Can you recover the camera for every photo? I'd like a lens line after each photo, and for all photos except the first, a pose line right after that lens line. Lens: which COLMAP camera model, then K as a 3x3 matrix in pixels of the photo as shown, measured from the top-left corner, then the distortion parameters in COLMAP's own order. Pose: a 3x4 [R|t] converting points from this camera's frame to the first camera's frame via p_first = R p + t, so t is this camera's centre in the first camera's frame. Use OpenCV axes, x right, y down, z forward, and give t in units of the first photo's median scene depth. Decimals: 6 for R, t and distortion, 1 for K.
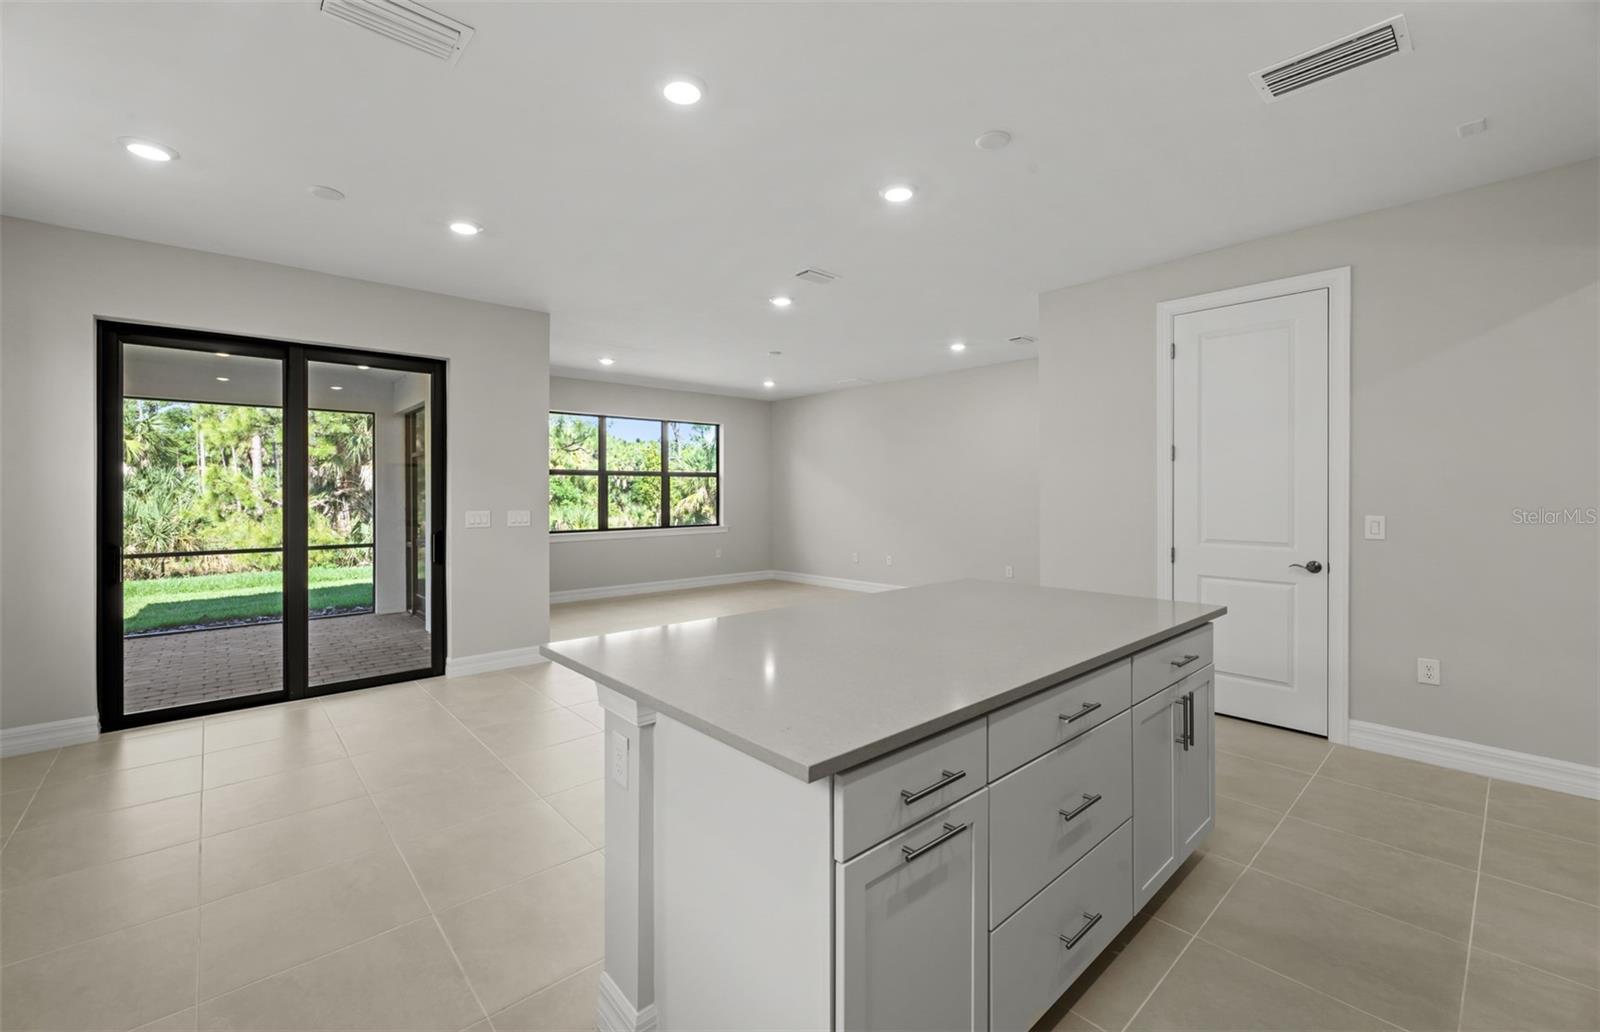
lens RADIAL K [[653.5, 0, 801.7], [0, 653.5, 490.4], [0, 0, 1]] dist [-0.000982, 0.001188]
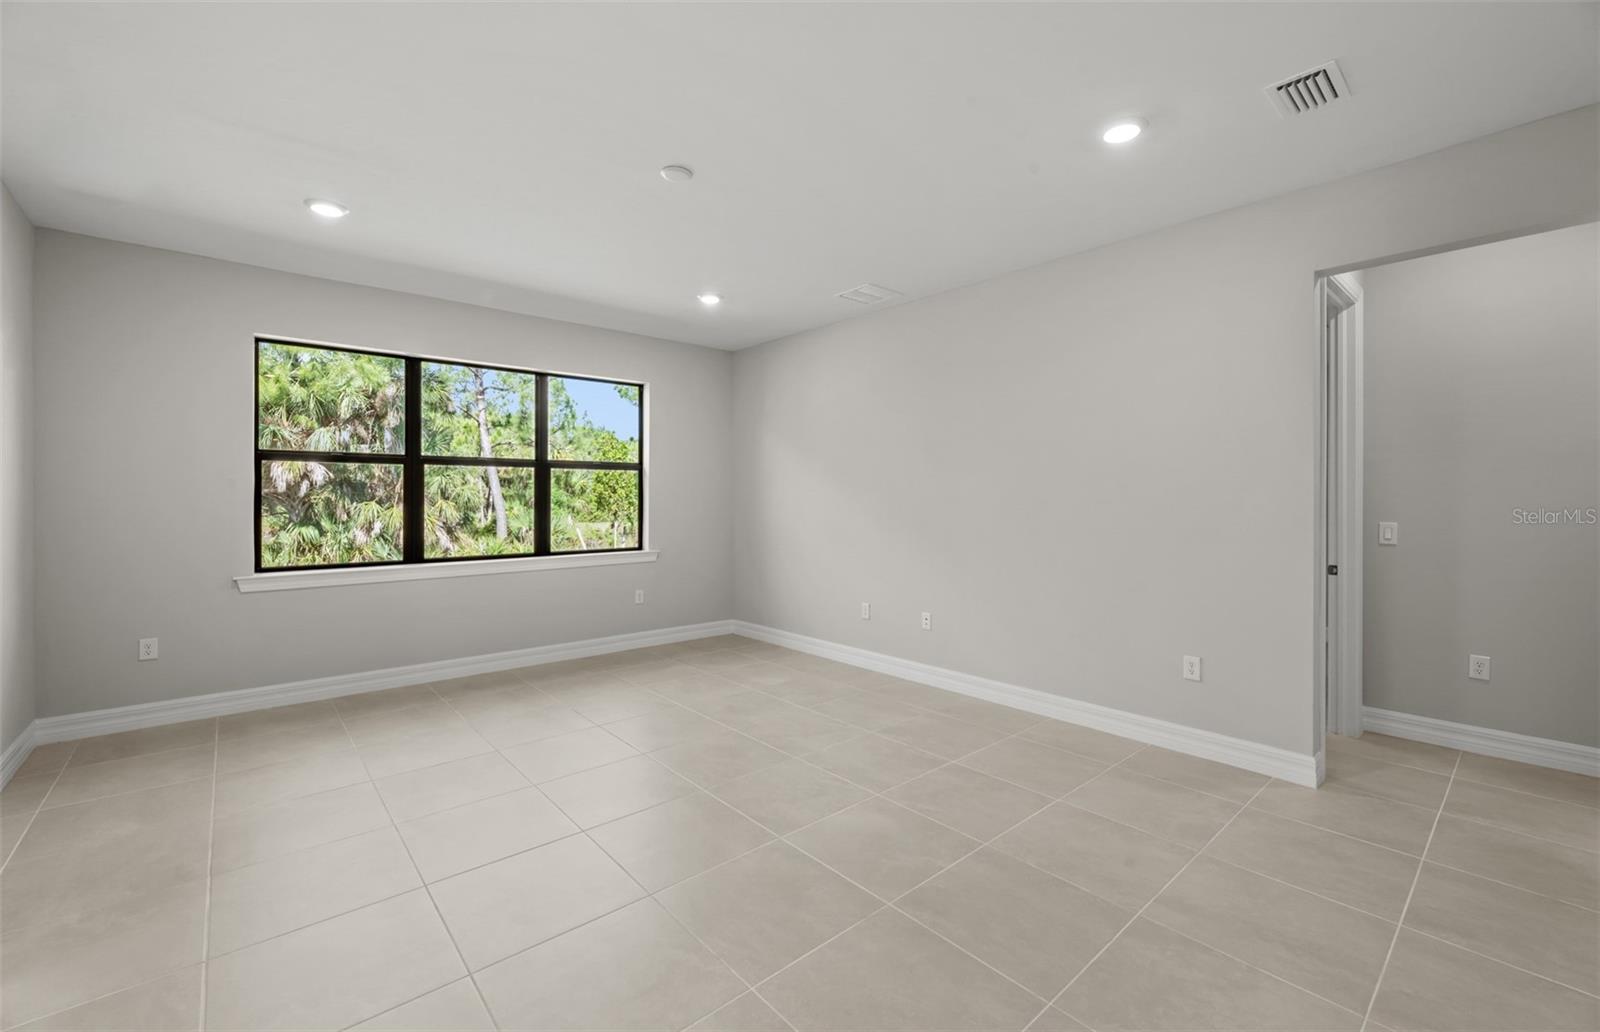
lens RADIAL K [[653.5, 0, 802.4], [0, 653.5, 503.3], [0, 0, 1]] dist [-0.000982, 0.001188]
pose [[0.999856, 0.005720, -0.015962, 0.033092], [-0.005508, 0.999896, 0.013321, 0.001395], [0.016036, -0.013231, 0.999784, 0.392146]]
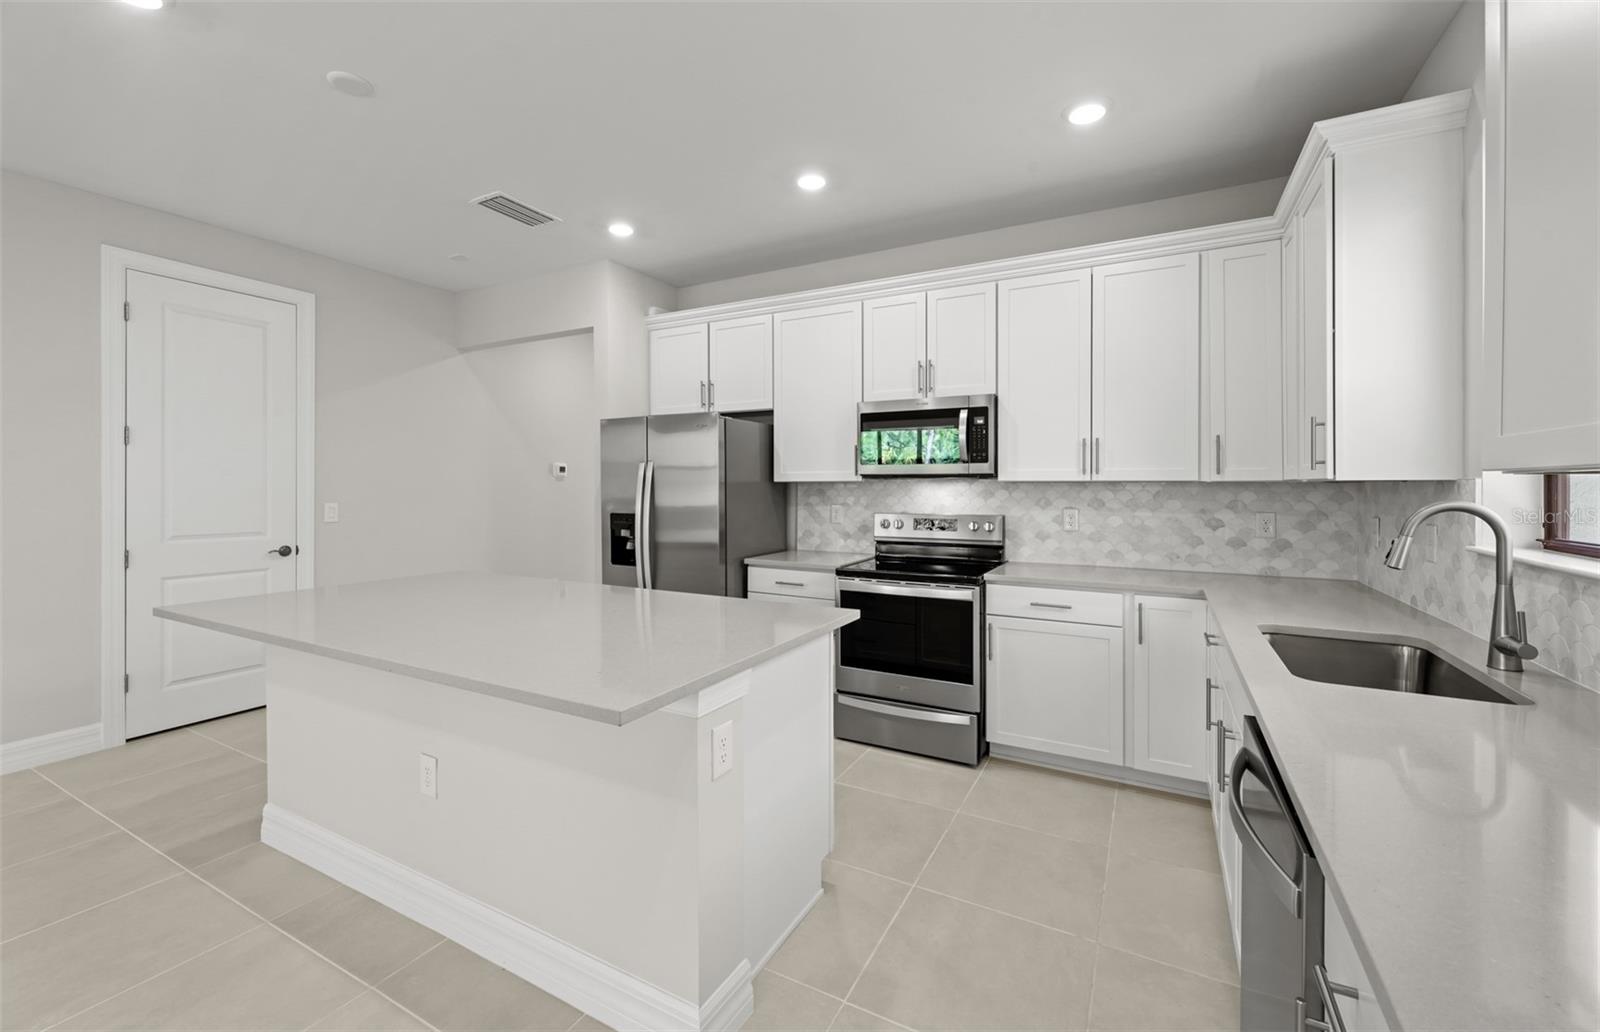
lens RADIAL K [[653.5, 0, 805.2], [0, 653.5, 489.9], [0, 0, 1]] dist [-0.000982, 0.001188]
pose [[-0.335138, -0.003367, 0.942163, -0.204856], [-0.004892, 0.999986, 0.001833, 0.002324], [-0.942156, -0.003995, -0.335150, 0.193949]]
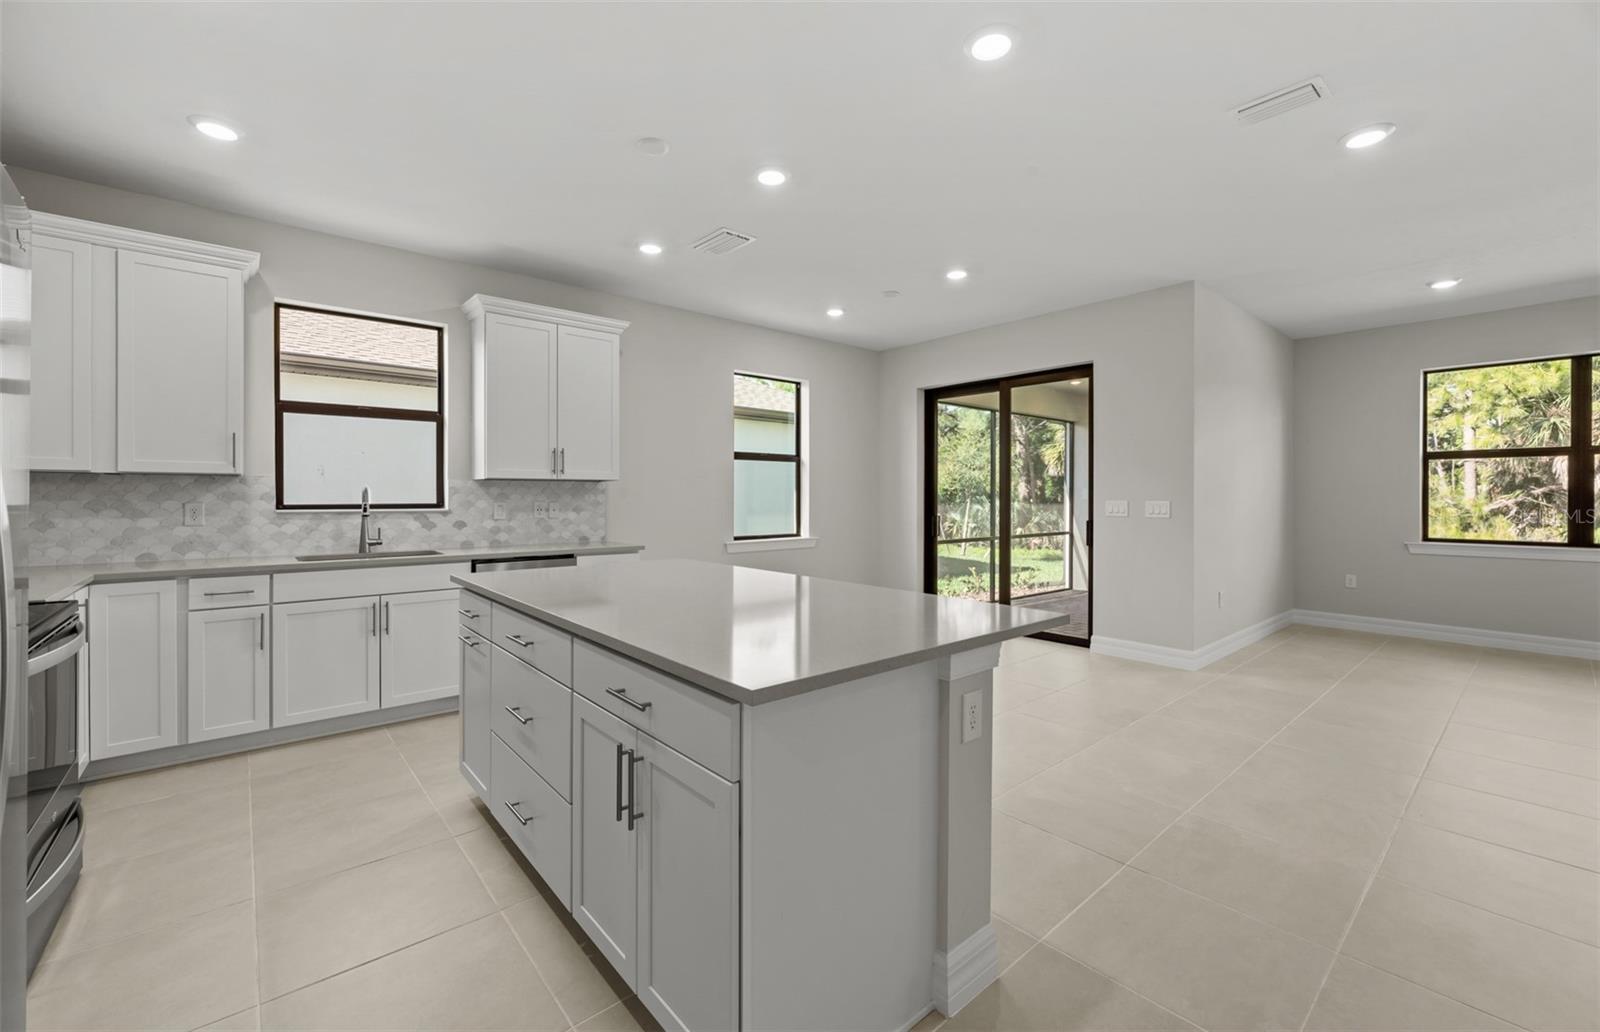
lens RADIAL K [[653.5, 0, 796.9], [0, 653.5, 496.7], [0, 0, 1]] dist [-0.000982, 0.001188]
pose [[-0.019985, 0.005014, -0.999788, 0.279455], [0.003159, 0.999983, 0.004951, 0.009512], [0.999795, -0.003060, -0.020001, 0.253501]]
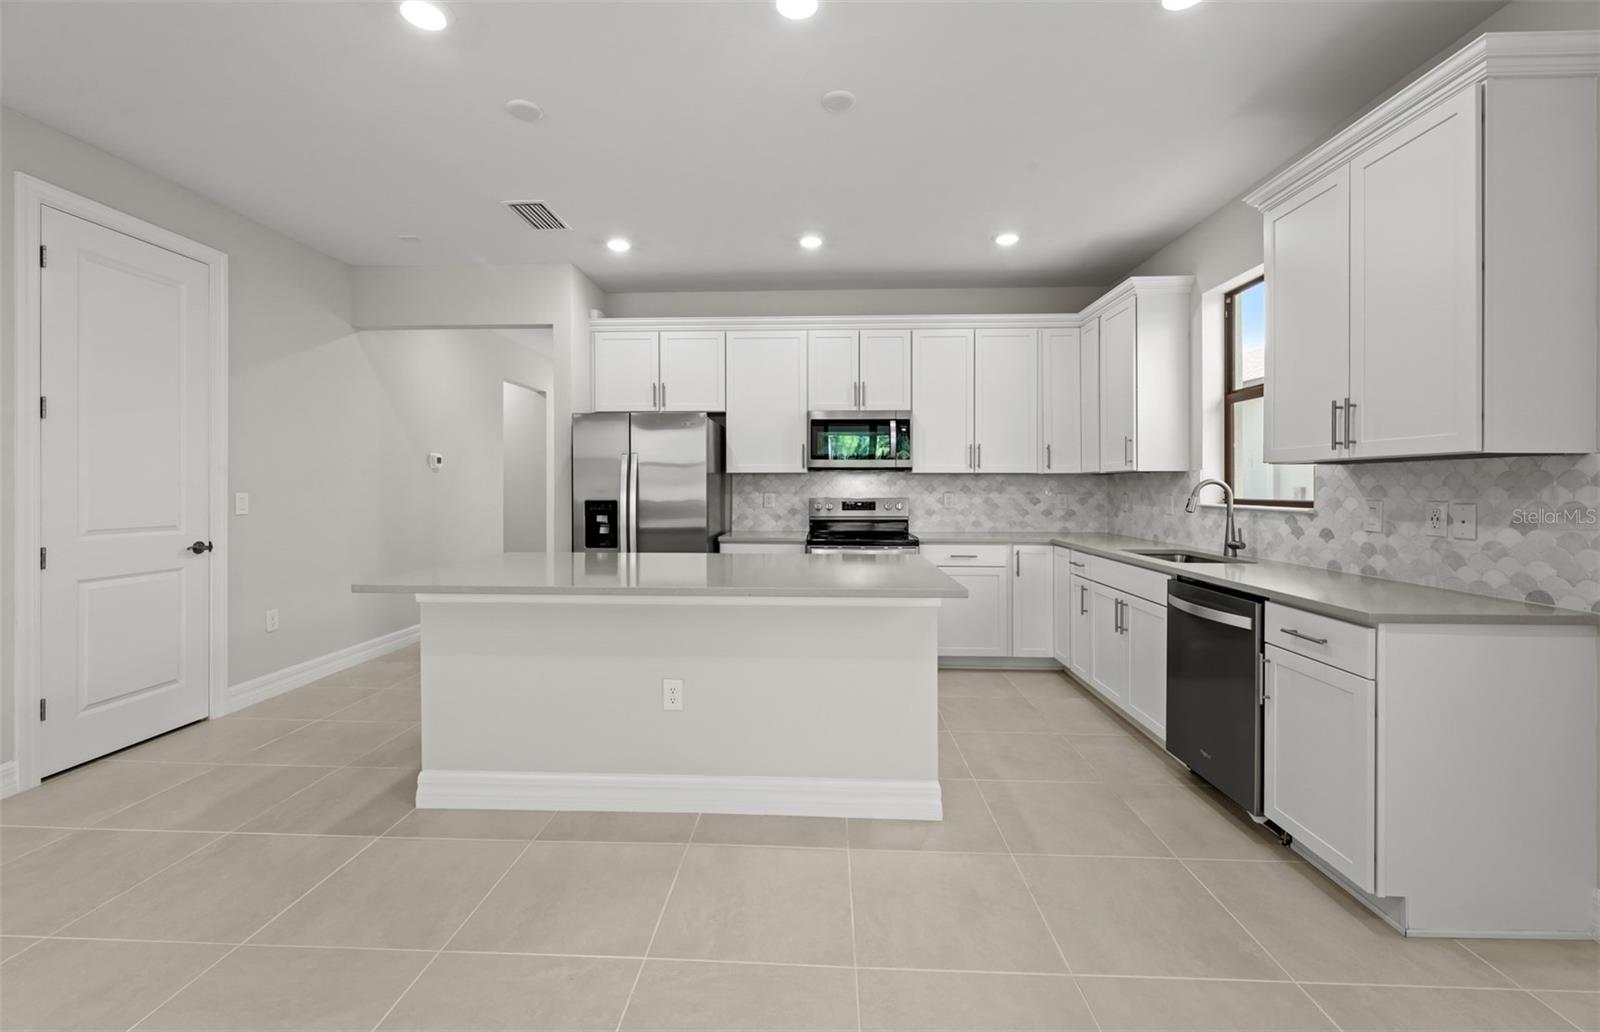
lens RADIAL K [[653.5, 0, 803.5], [0, 653.5, 489.0], [0, 0, 1]] dist [-0.000982, 0.001188]
pose [[-0.715360, -0.000240, 0.698756, -0.192839], [-0.002386, 0.999995, -0.002099, 0.010961], [-0.698752, -0.003169, -0.715357, 0.385553]]
